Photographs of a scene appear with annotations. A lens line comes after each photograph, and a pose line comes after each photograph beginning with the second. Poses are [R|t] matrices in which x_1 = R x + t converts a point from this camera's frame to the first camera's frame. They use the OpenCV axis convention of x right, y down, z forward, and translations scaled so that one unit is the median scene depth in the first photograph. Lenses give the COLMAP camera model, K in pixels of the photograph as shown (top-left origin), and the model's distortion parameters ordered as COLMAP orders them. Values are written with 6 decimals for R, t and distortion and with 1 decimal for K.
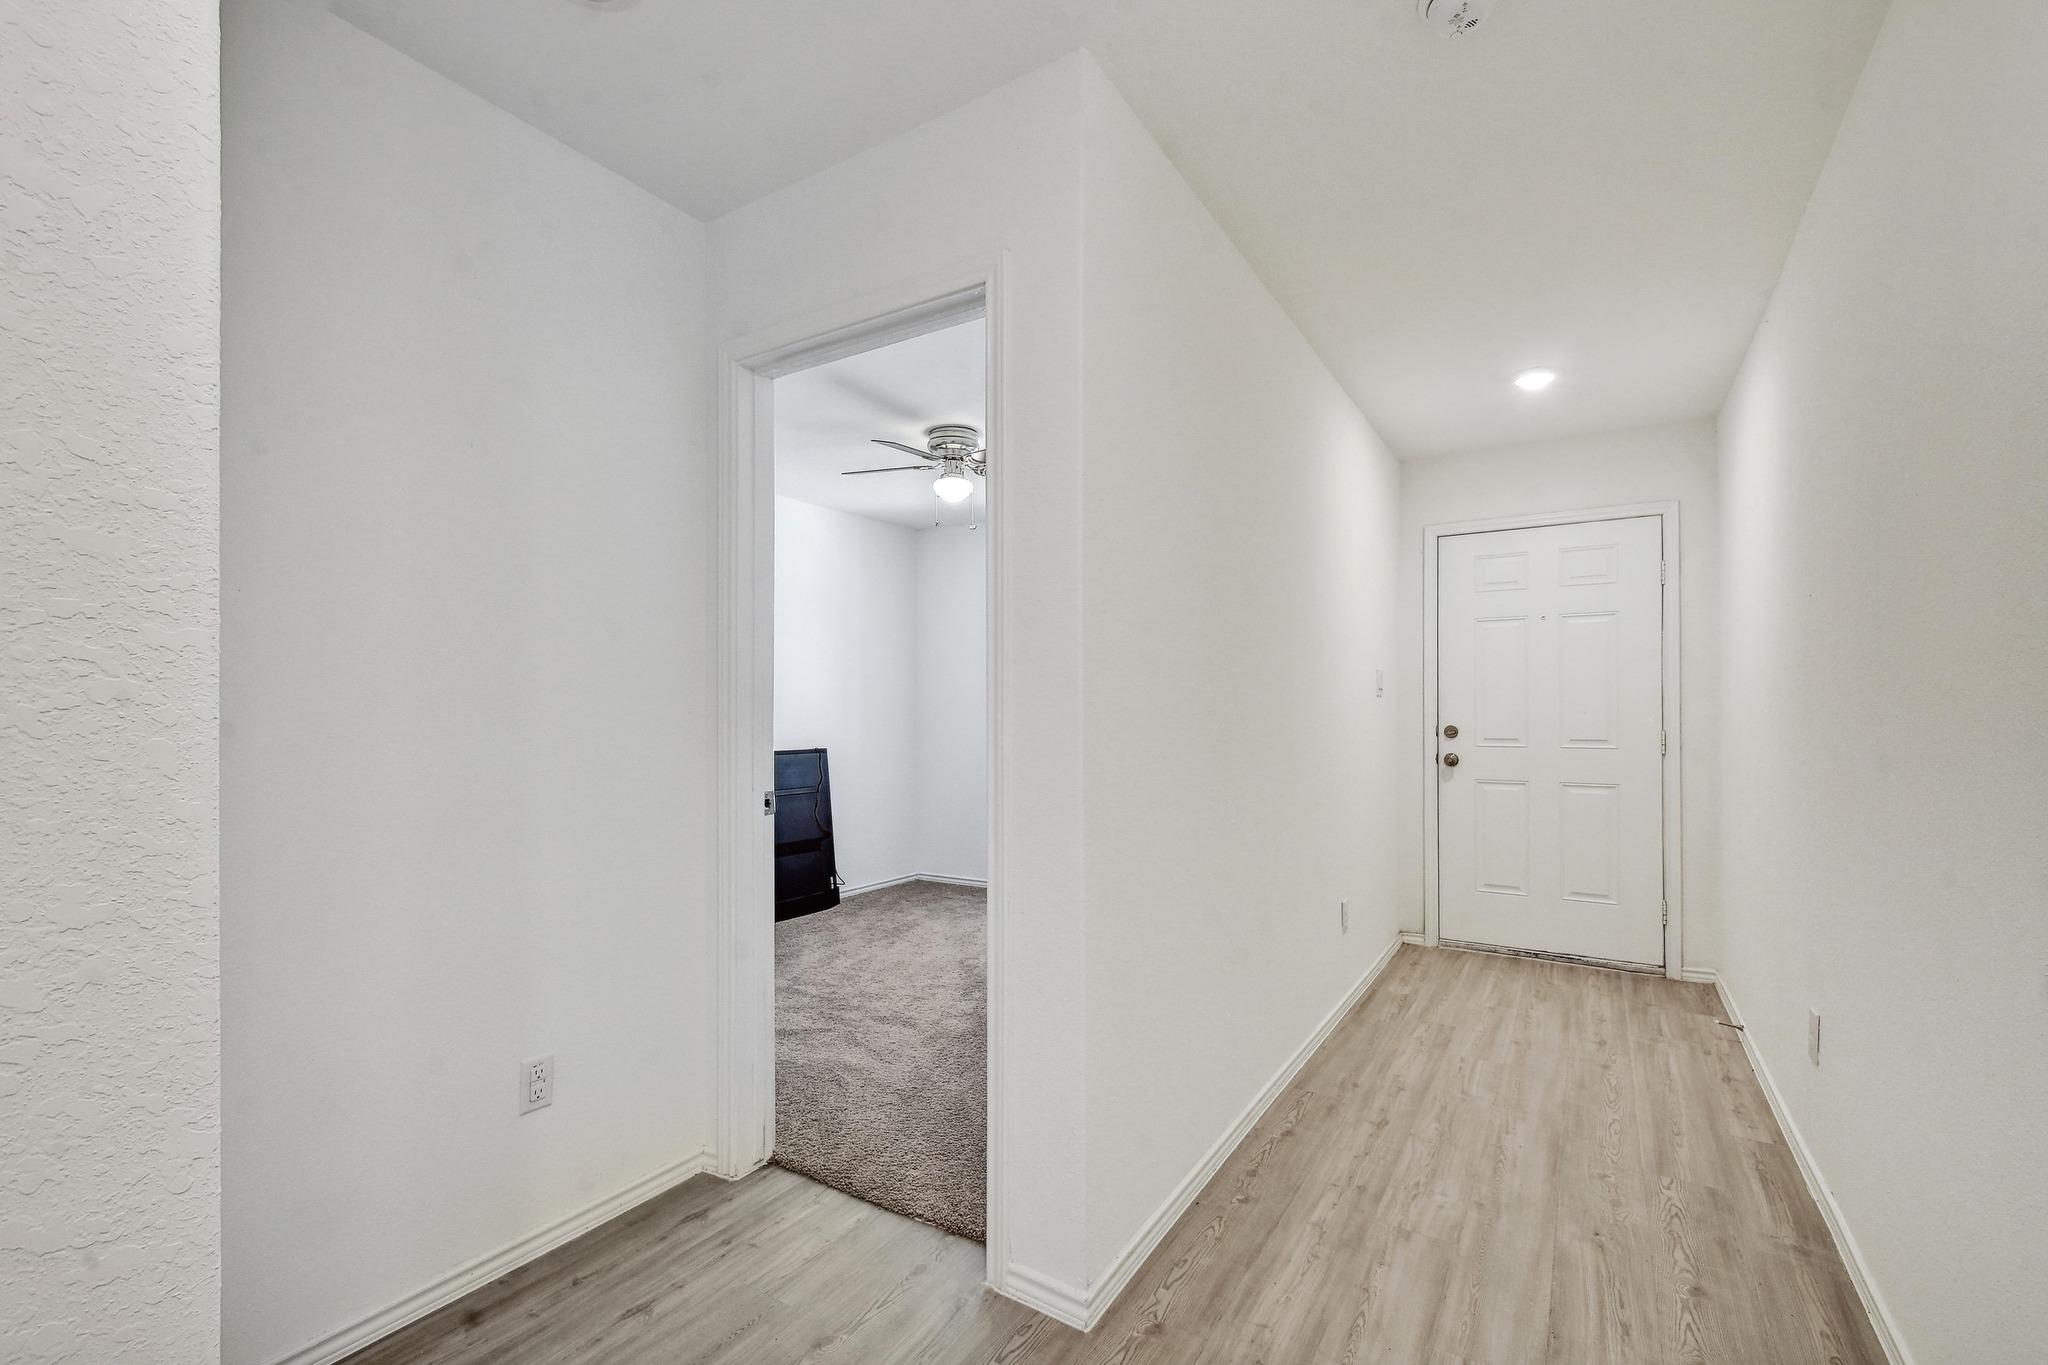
lens RADIAL K [[901.4, 0, 1019.8], [0, 901.4, 699.9], [0, 0, 1]] dist [0.002226, 0.000241]
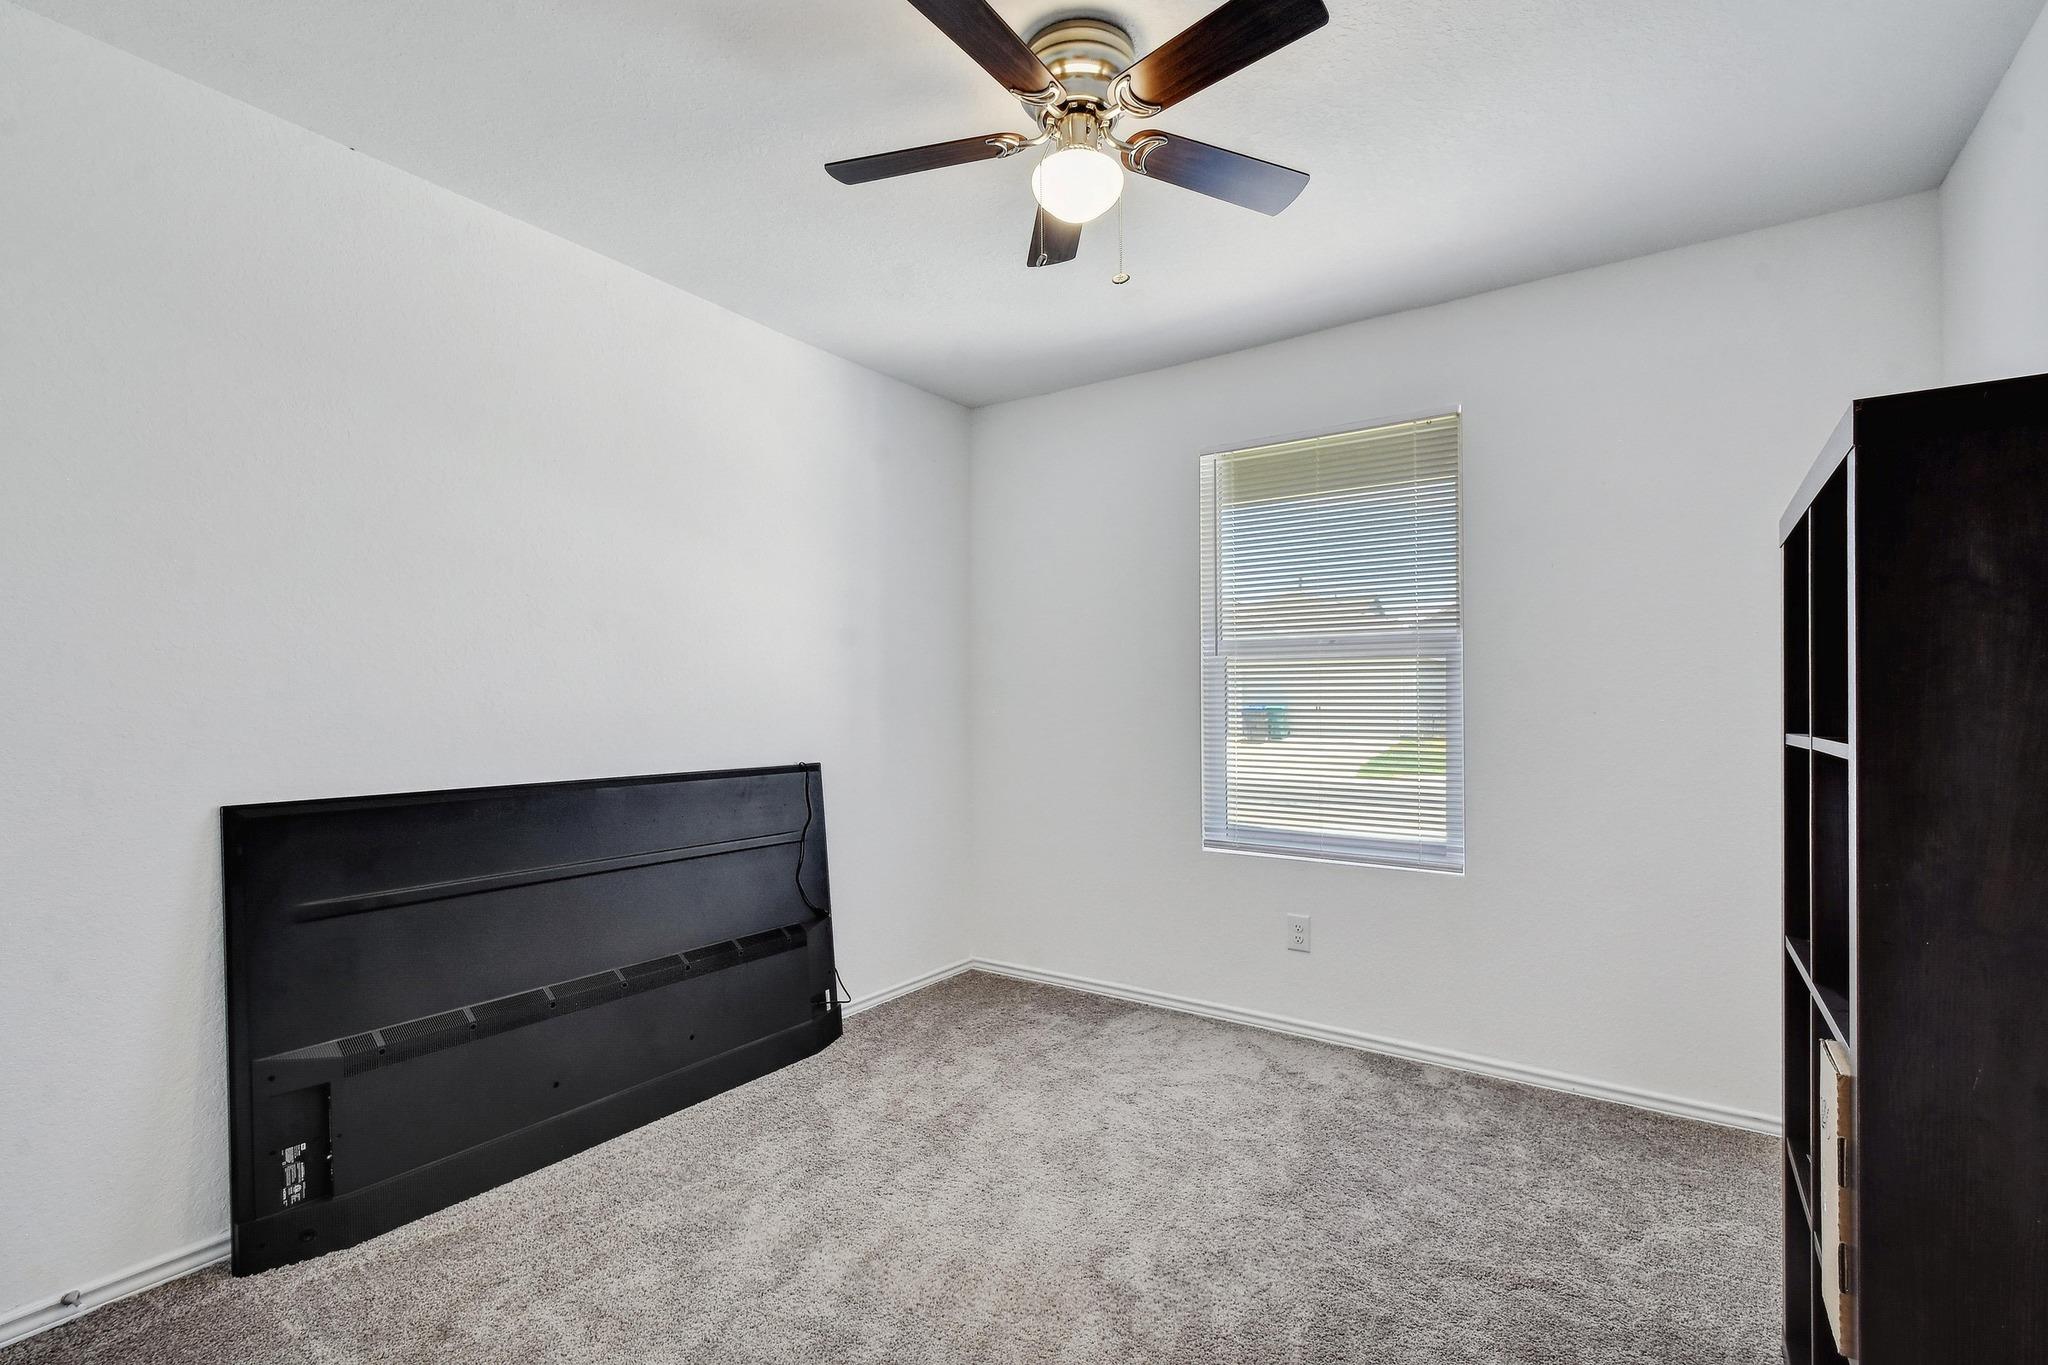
lens RADIAL K [[901.4, 0, 1019.8], [0, 901.4, 699.9], [0, 0, 1]] dist [0.002226, 0.000241]
pose [[0.999254, 0.000131, -0.038627, -0.068151], [0.000438, 0.999892, 0.014711, 0.005028], [0.038625, -0.014717, 0.999145, 0.456165]]
